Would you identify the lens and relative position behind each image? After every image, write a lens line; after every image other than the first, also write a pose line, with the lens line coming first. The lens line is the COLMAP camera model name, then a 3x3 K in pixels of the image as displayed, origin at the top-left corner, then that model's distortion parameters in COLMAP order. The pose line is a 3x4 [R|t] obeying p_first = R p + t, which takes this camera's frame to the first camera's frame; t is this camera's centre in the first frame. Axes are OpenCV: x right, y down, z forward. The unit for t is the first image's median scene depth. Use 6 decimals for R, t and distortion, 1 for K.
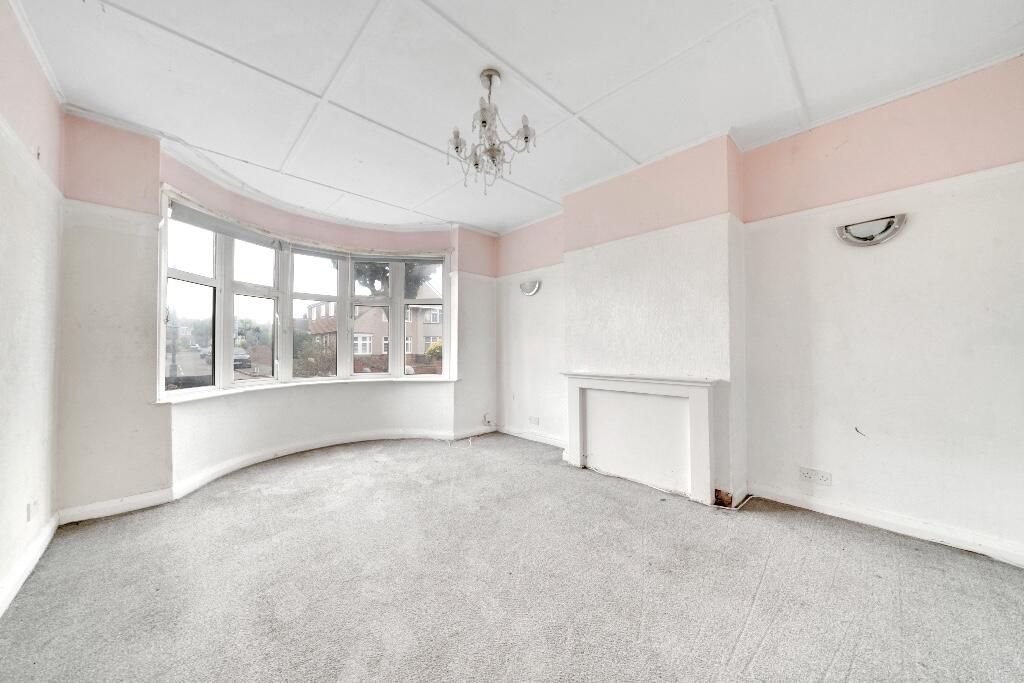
lens RADIAL K [[353.6, 0, 512.0], [0, 353.6, 341.5], [0, 0, 1]] dist [0.000293, 0.000023]
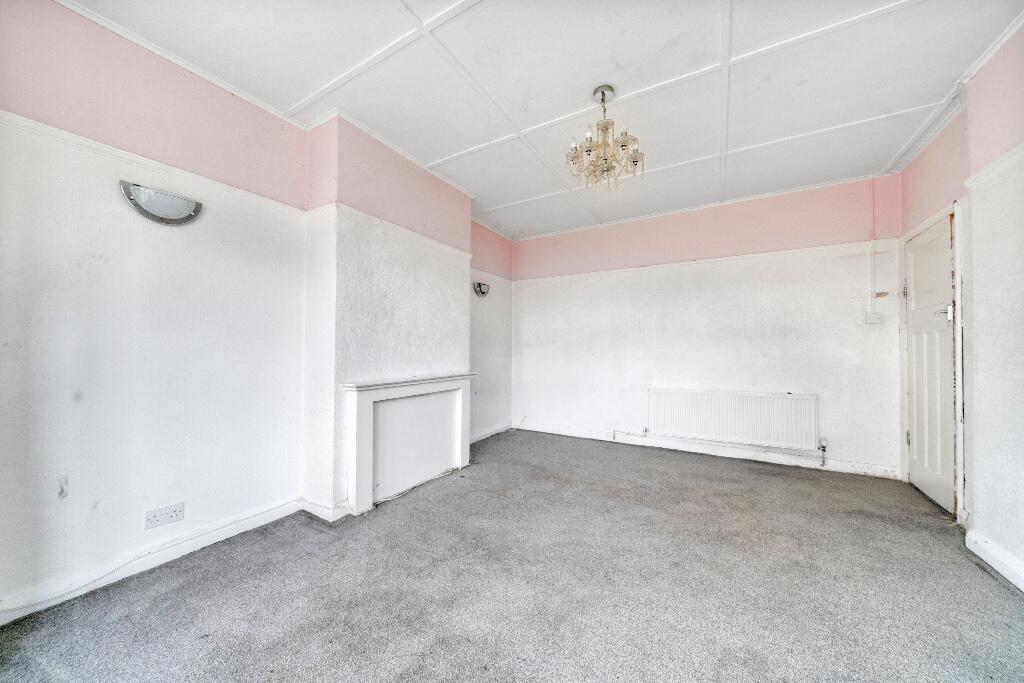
lens RADIAL K [[353.6, 0, 512.0], [0, 353.6, 341.5], [0, 0, 1]] dist [0.000293, 0.000023]
pose [[-0.283229, 0.009614, 0.959004, -0.668157], [-0.035844, 0.999145, -0.020602, 0.007412], [-0.958382, -0.040210, -0.282642, 1.029755]]
